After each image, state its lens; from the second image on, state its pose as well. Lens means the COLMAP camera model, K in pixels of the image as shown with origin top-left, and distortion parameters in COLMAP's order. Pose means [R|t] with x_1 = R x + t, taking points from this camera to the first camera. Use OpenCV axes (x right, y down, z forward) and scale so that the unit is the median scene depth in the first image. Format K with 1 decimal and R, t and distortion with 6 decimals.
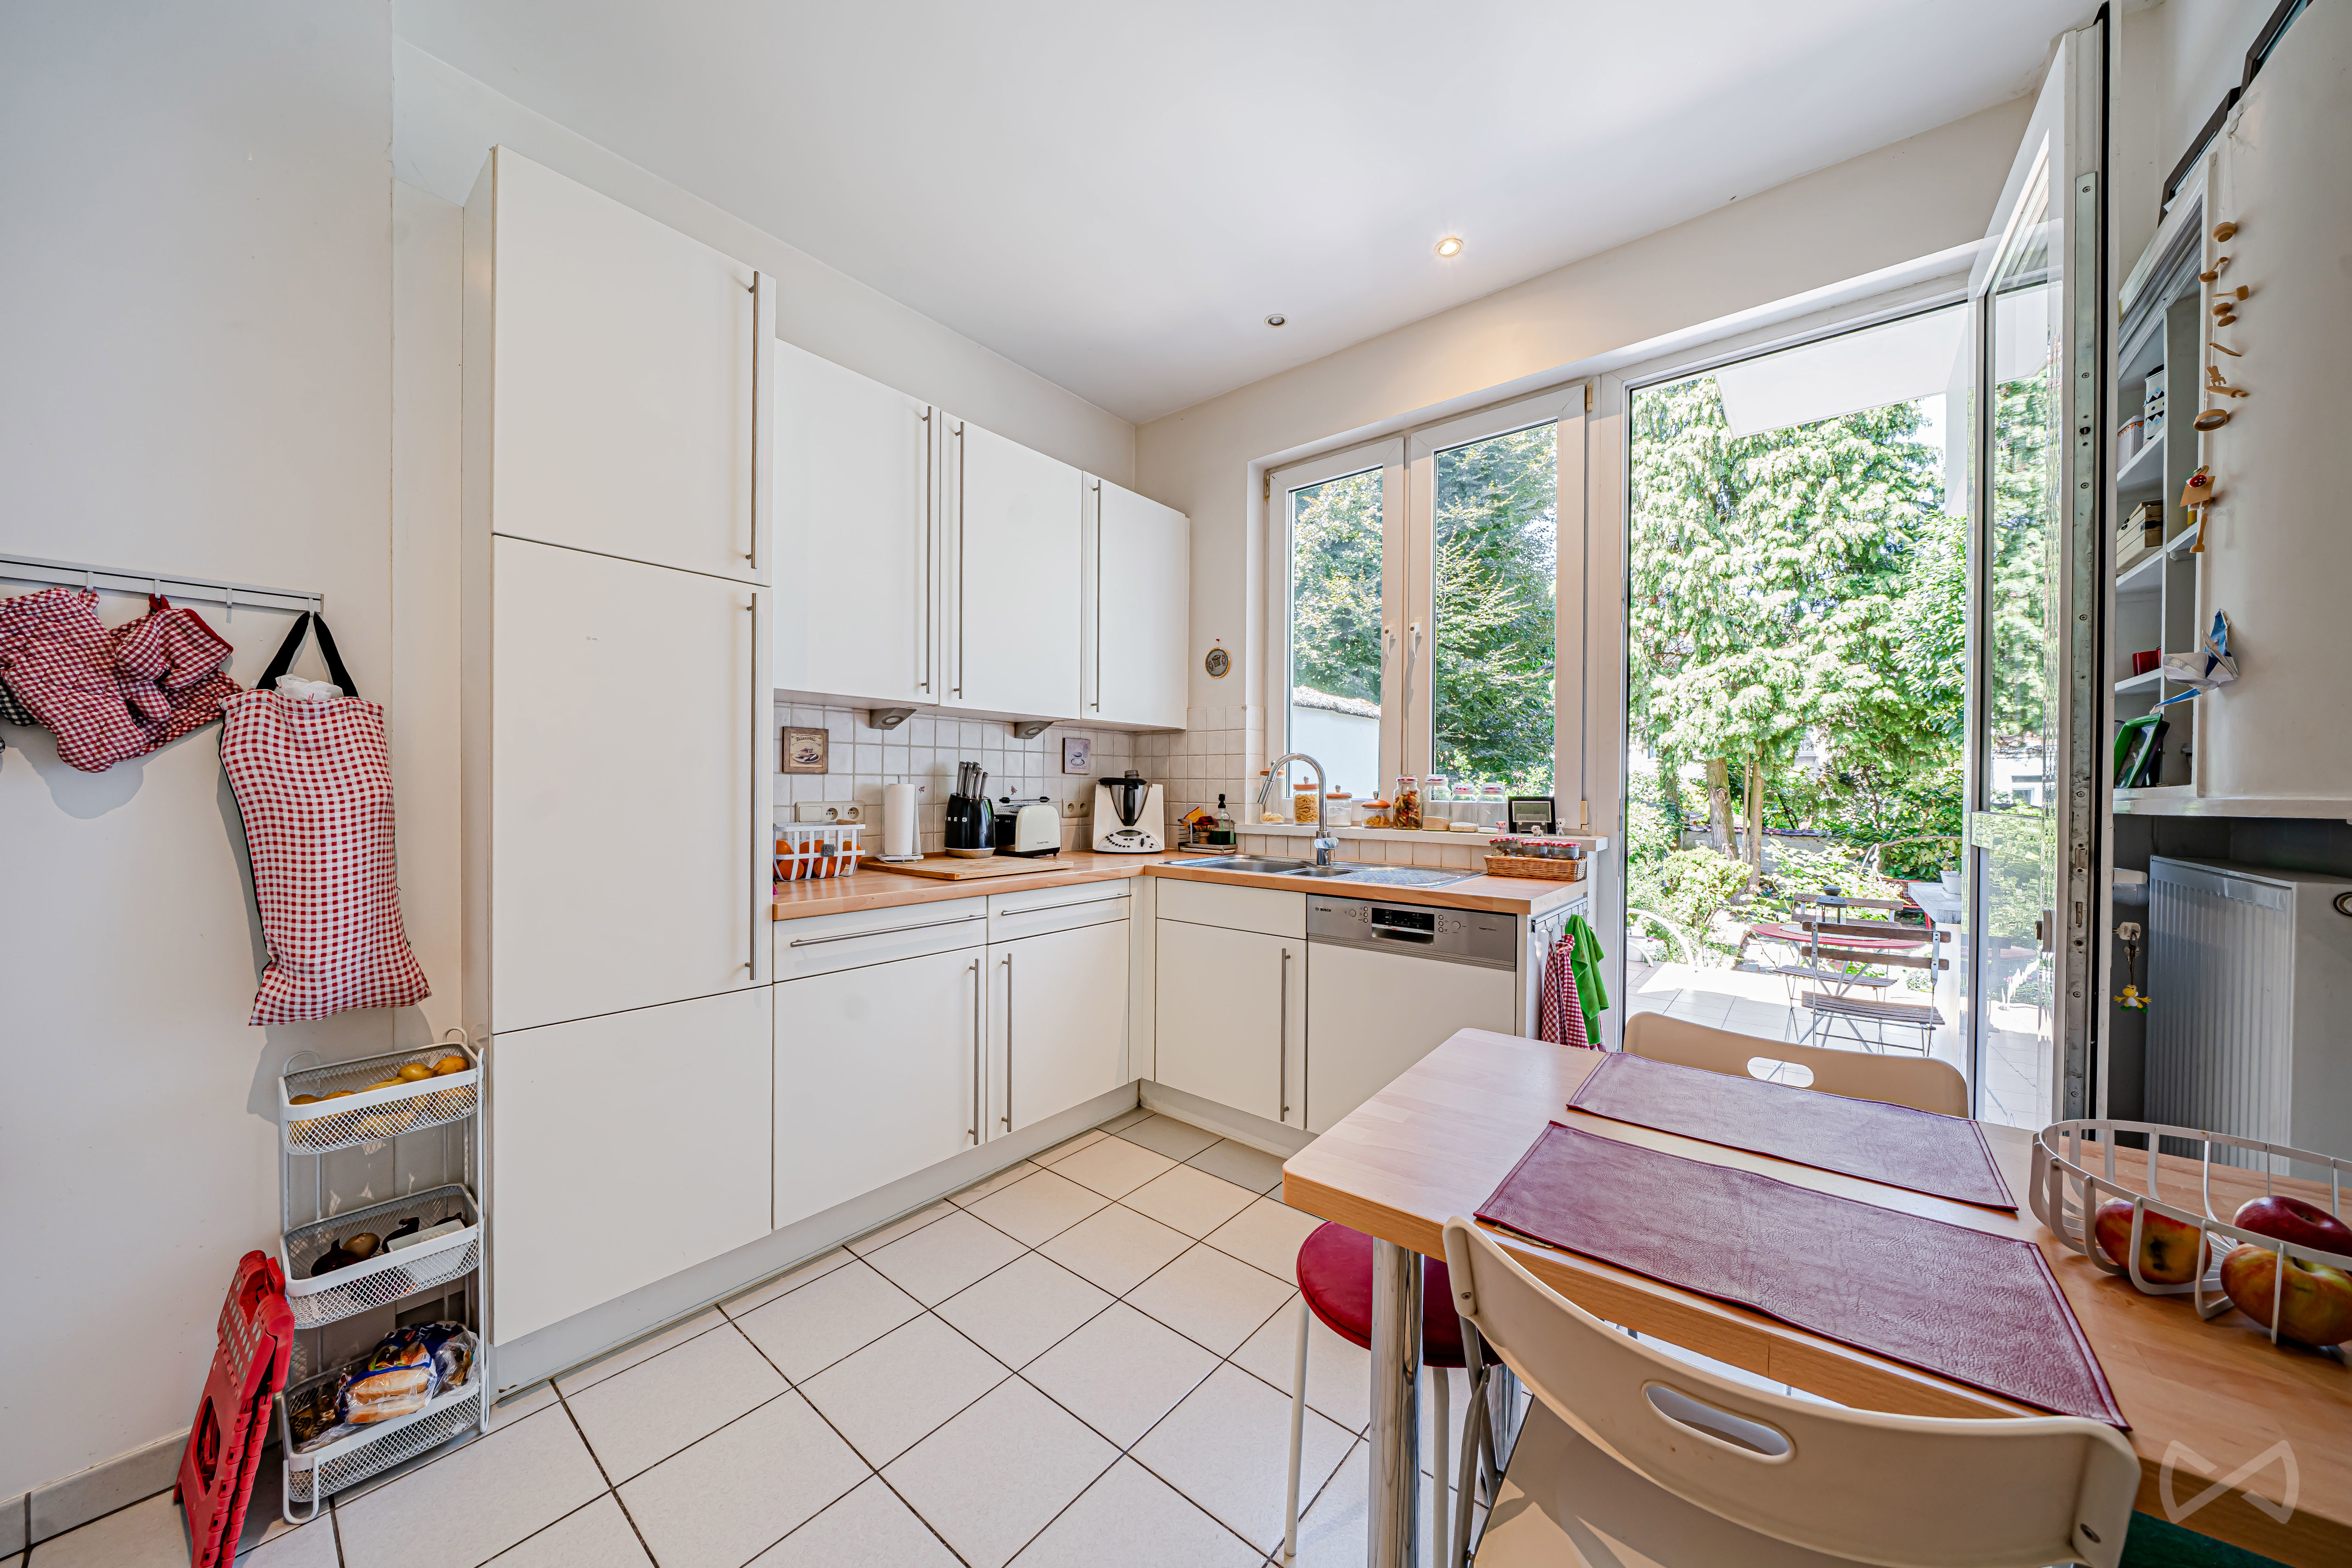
lens RADIAL K [[778.8, 0, 1185.4], [0, 778.8, 796.6], [0, 0, 1]] dist [-0.005438, -0.000039]
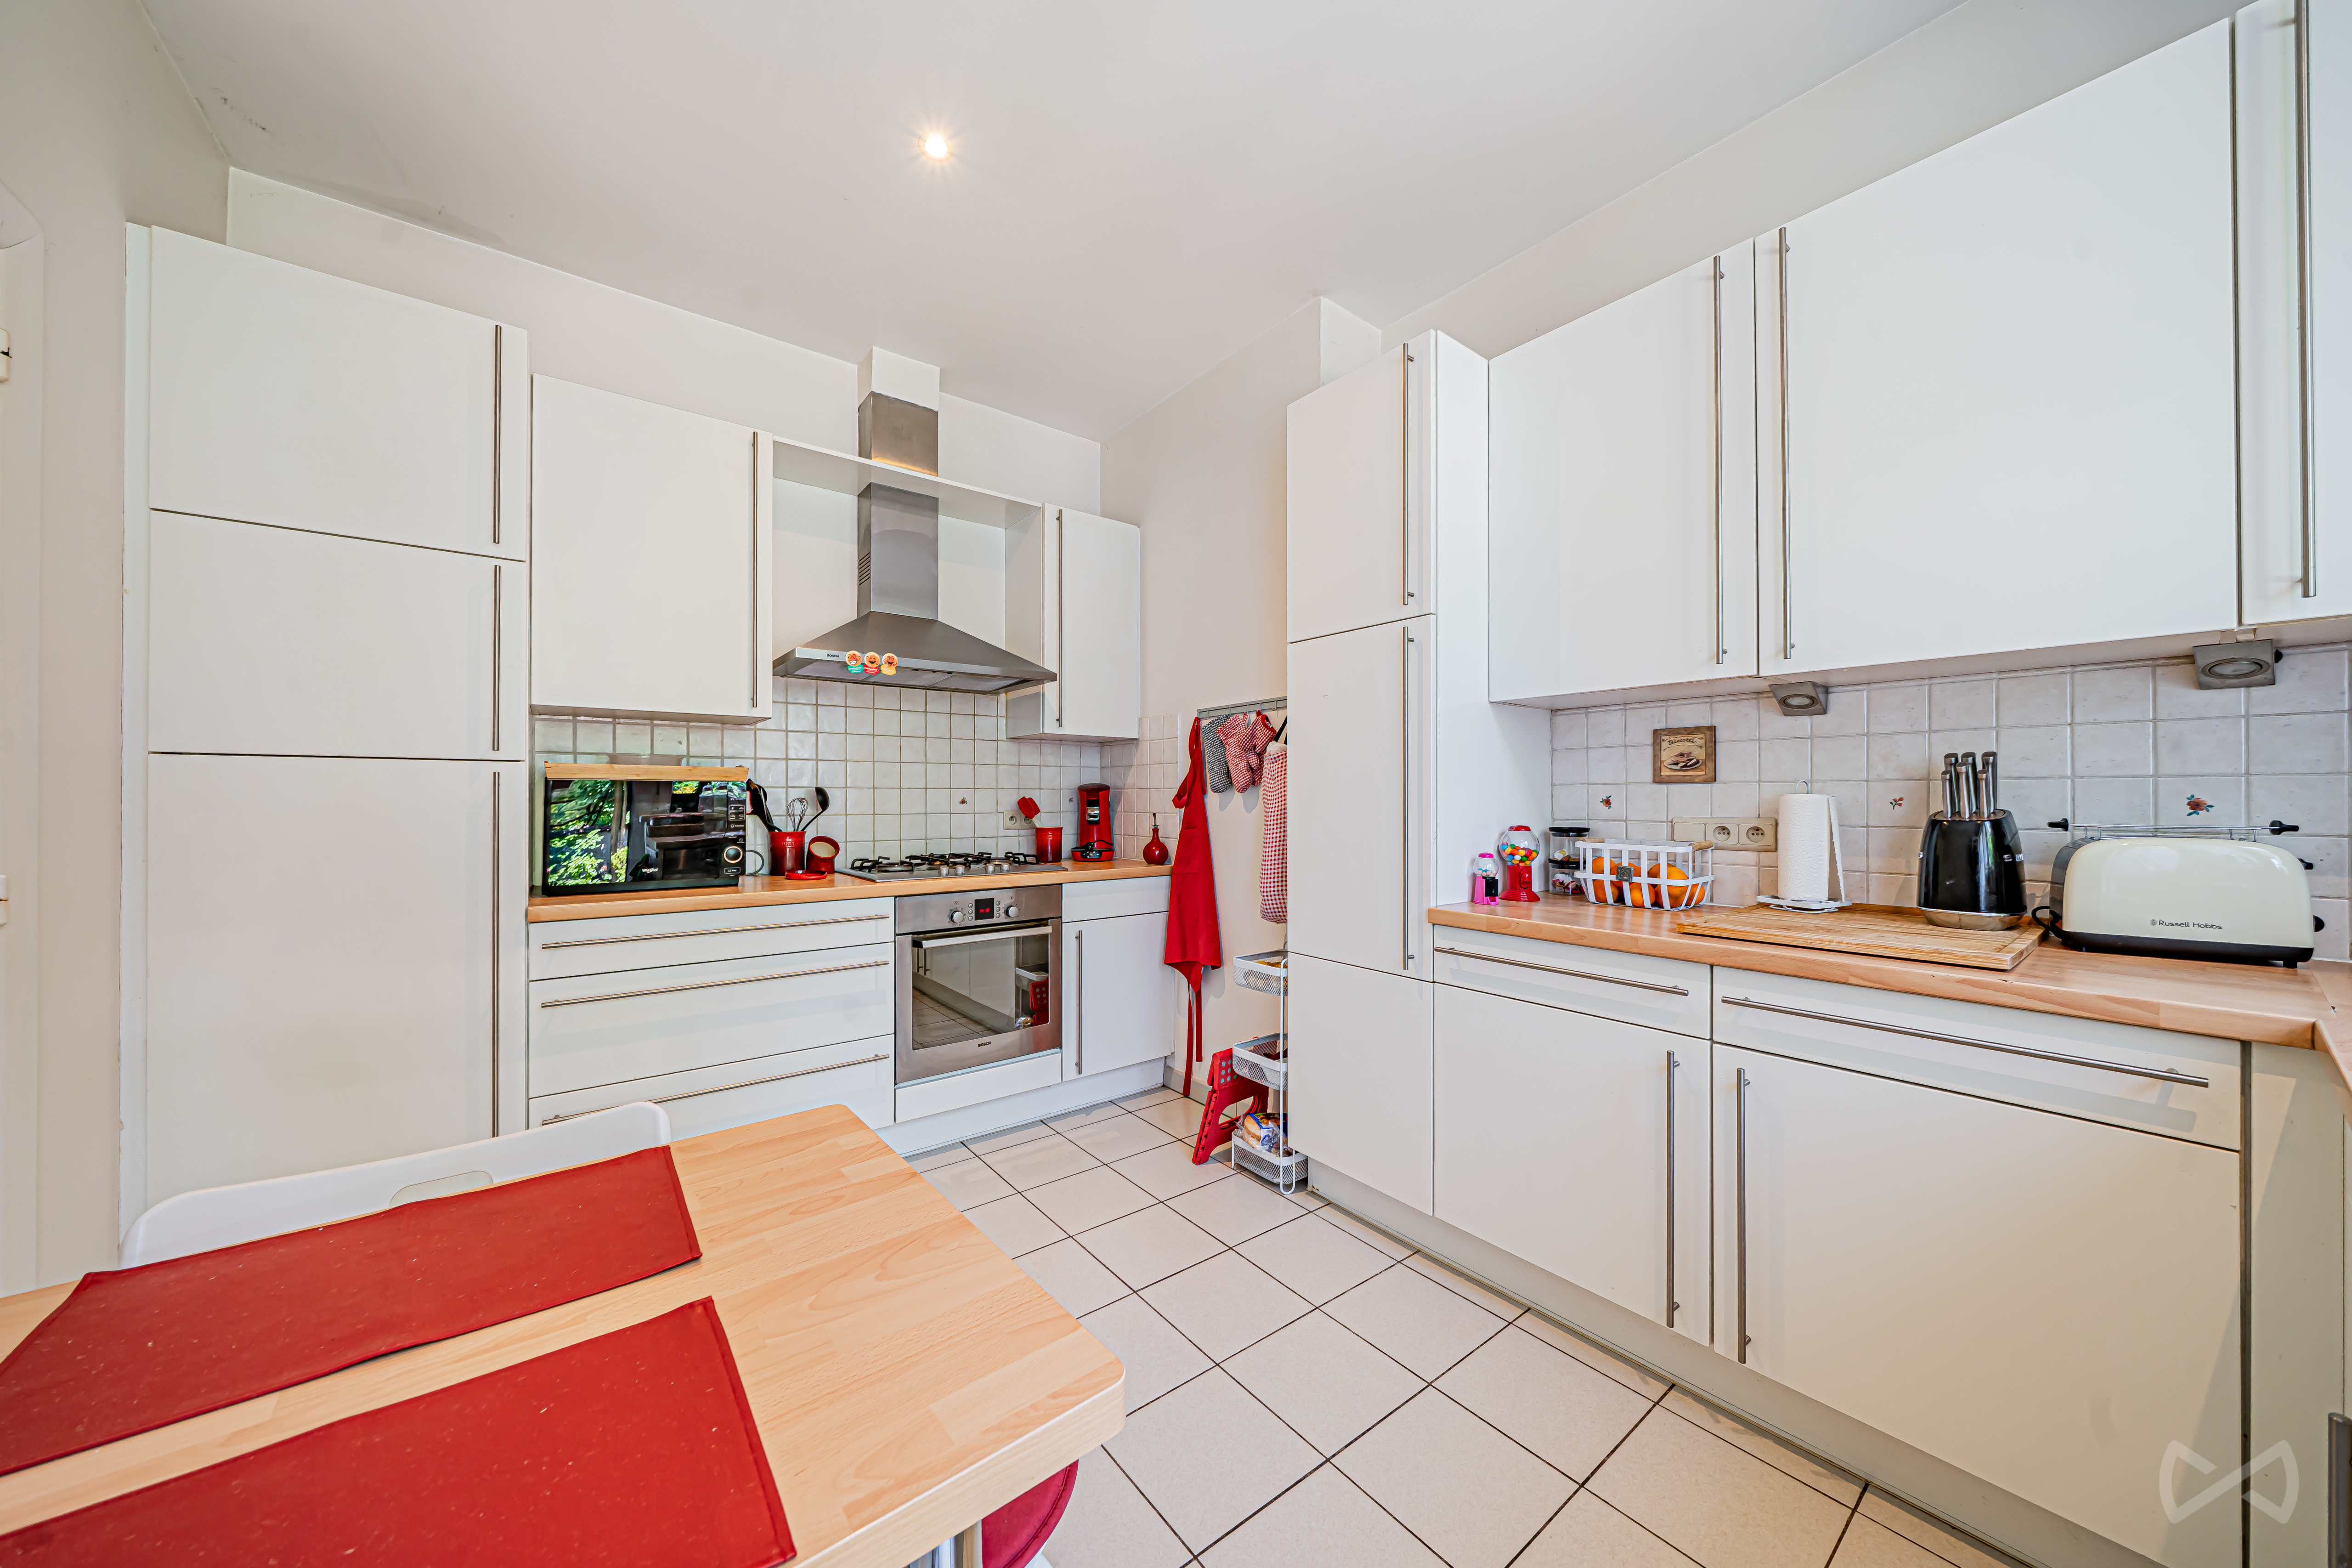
lens RADIAL K [[815.7, 0, 1176.5], [0, 815.7, 794.3], [0, 0, 1]] dist [-0.005865, -0.000254]
pose [[-0.237769, -0.007513, -0.971293, 0.504173], [-0.012739, 0.999908, -0.004616, -0.006868], [0.971238, 0.011276, -0.237843, 0.718431]]
